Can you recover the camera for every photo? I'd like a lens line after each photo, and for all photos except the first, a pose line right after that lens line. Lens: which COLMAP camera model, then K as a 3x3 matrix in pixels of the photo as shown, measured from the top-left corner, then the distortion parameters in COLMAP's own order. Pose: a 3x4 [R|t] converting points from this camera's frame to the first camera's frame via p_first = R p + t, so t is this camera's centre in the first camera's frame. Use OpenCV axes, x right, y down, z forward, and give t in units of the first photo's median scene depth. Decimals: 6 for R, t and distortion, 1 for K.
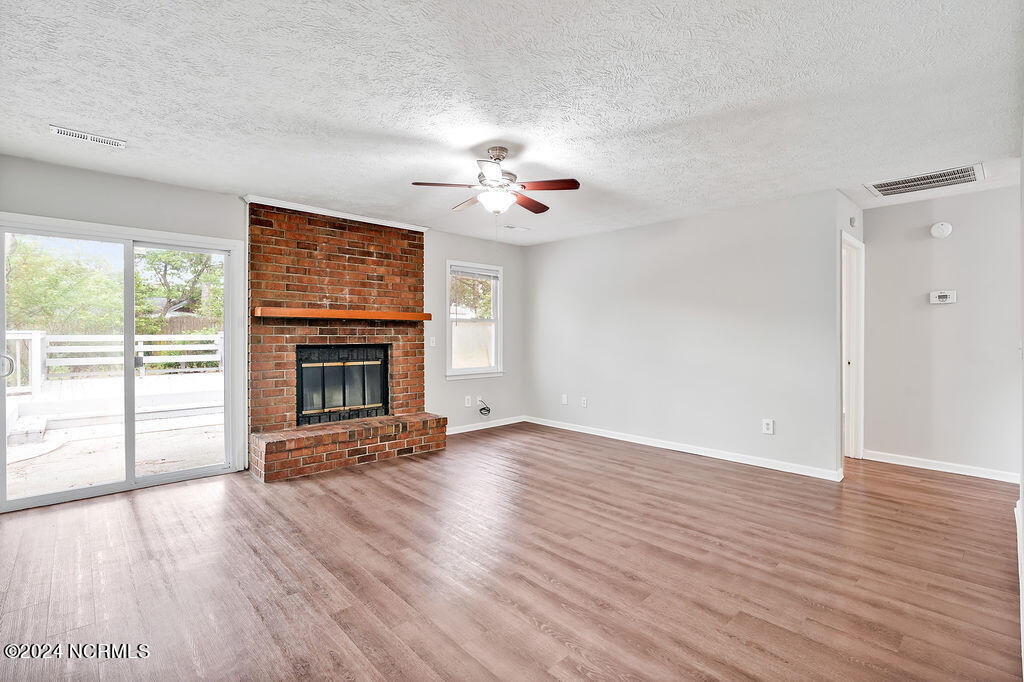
lens RADIAL K [[468.5, 0, 512.0], [0, 468.5, 341.0], [0, 0, 1]] dist [-0.010586, 0.000820]
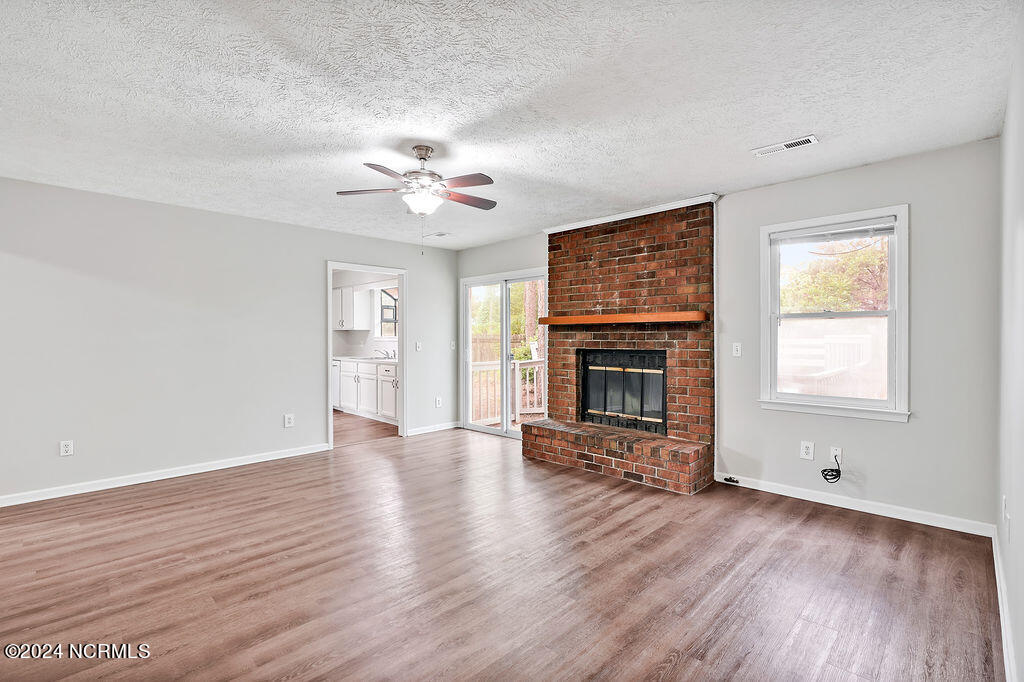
lens RADIAL K [[468.5, 0, 512.0], [0, 468.5, 341.0], [0, 0, 1]] dist [-0.010586, 0.000820]
pose [[0.034400, 0.003015, -0.999404, 0.623097], [-0.014944, 0.999885, 0.002502, -0.009689], [0.999296, 0.014849, 0.034441, 0.759946]]
